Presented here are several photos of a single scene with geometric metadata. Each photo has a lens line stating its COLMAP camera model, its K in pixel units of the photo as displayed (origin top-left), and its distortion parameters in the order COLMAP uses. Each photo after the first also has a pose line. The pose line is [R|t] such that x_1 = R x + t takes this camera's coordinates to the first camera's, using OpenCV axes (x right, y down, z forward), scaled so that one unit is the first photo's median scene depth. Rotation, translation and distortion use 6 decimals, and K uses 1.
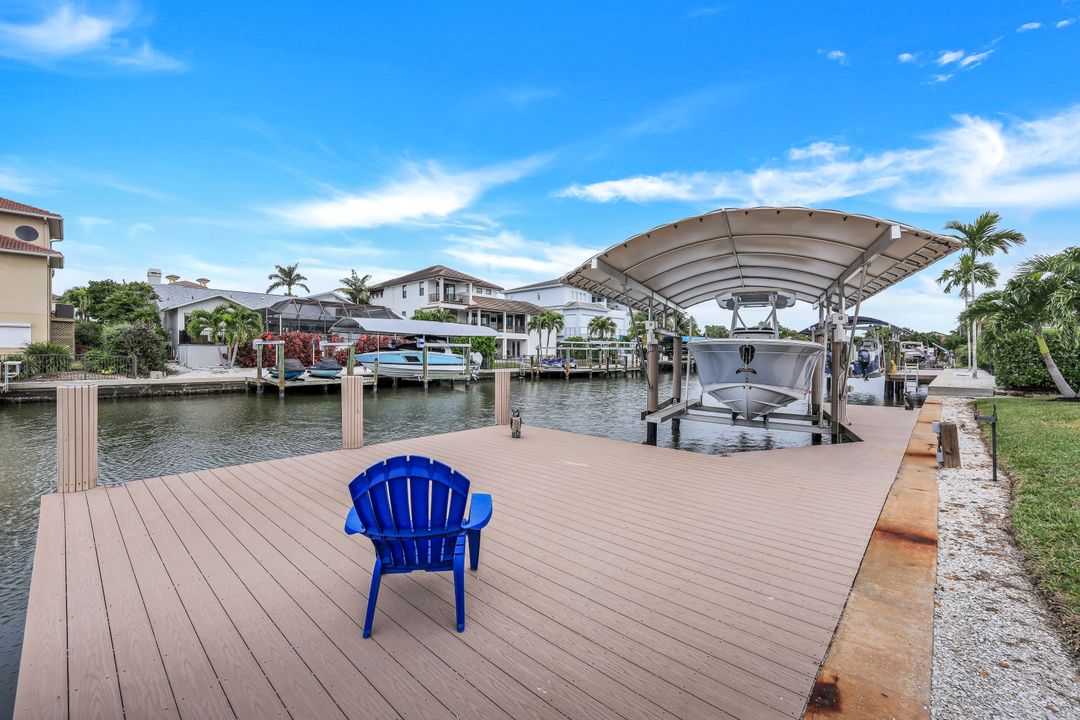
lens RADIAL K [[438.7, 0, 534.7], [0, 438.7, 359.0], [0, 0, 1]] dist [-0.000896, 0.000059]
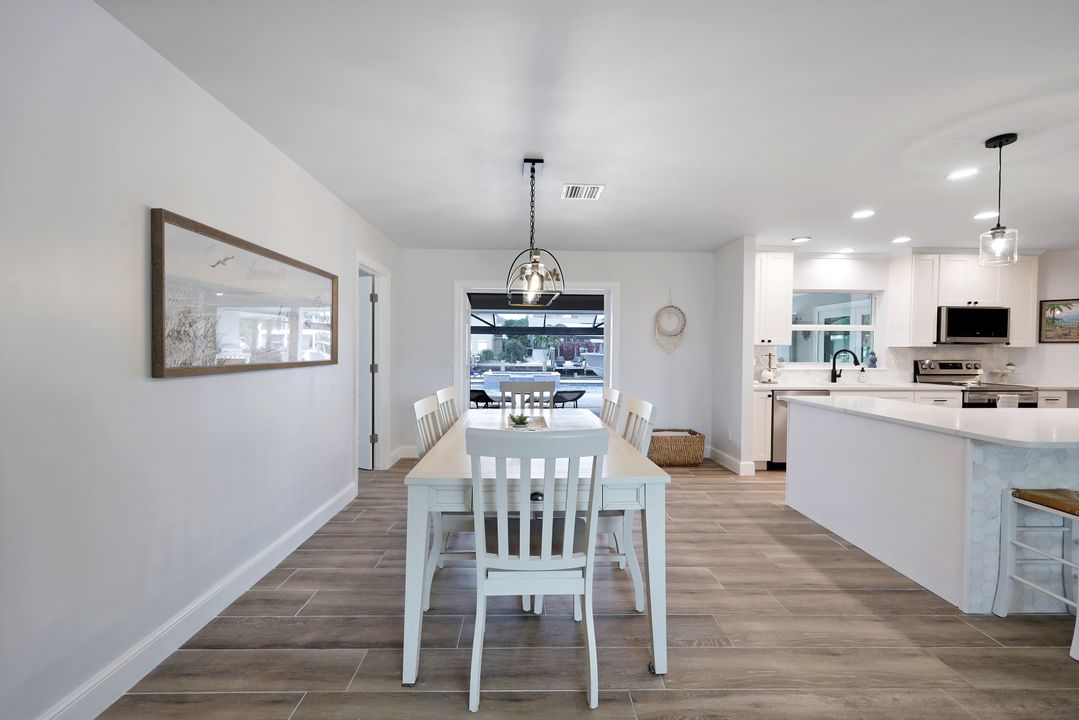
lens RADIAL K [[435.5, 0, 535.8], [0, 435.5, 357.5], [0, 0, 1]] dist [-0.002104, 0.000784]
pose [[0.698115, 0.014804, -0.715832, 1.033211], [-0.012538, 0.999886, 0.008451, -0.012796], [0.715876, 0.003075, 0.698221, -0.663068]]
